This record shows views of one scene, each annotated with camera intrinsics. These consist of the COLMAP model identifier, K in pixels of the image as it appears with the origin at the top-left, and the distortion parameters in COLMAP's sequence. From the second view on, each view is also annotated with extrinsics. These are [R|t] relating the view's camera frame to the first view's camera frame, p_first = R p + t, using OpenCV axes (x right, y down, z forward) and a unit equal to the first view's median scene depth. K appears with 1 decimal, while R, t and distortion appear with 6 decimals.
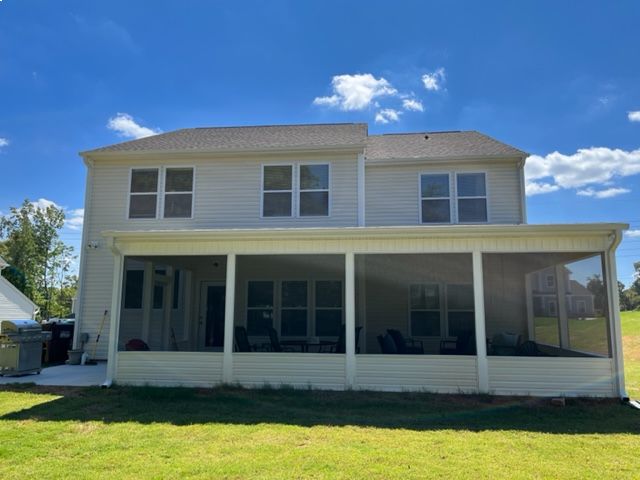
lens RADIAL K [[489.3, 0, 321.6], [0, 489.3, 254.2], [0, 0, 1]] dist [0.014355, -0.019188]
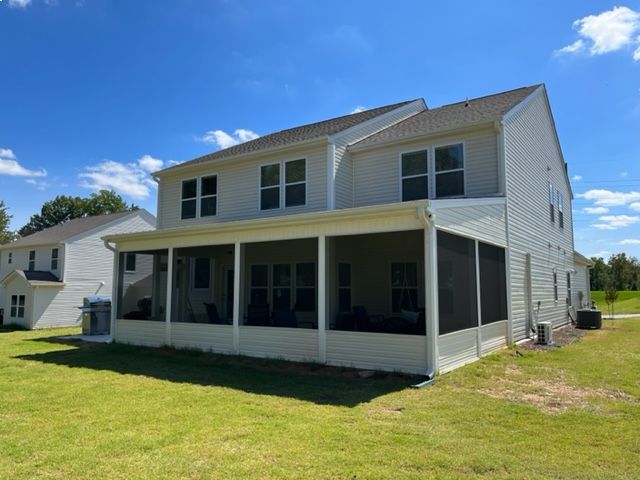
lens RADIAL K [[489.3, 0, 319.3], [0, 489.3, 239.1], [0, 0, 1]] dist [0.014355, -0.019188]
pose [[0.883624, -0.056308, -0.464800, 0.547781], [0.062886, 0.998020, -0.001352, 0.003863], [0.463955, -0.028035, 0.885415, 0.018115]]
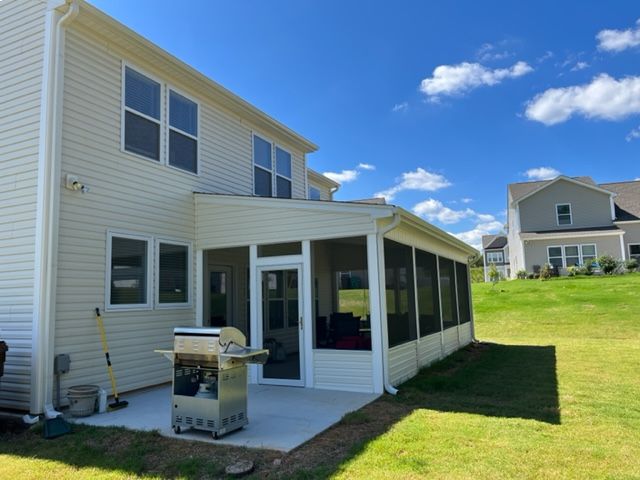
lens RADIAL K [[489.3, 0, 318.3], [0, 489.3, 242.5], [0, 0, 1]] dist [0.014355, -0.019188]
pose [[0.331075, 0.095054, 0.938805, -0.878621], [-0.092467, 0.993393, -0.067972, 0.057270], [-0.939063, -0.064305, 0.337677, 0.594769]]
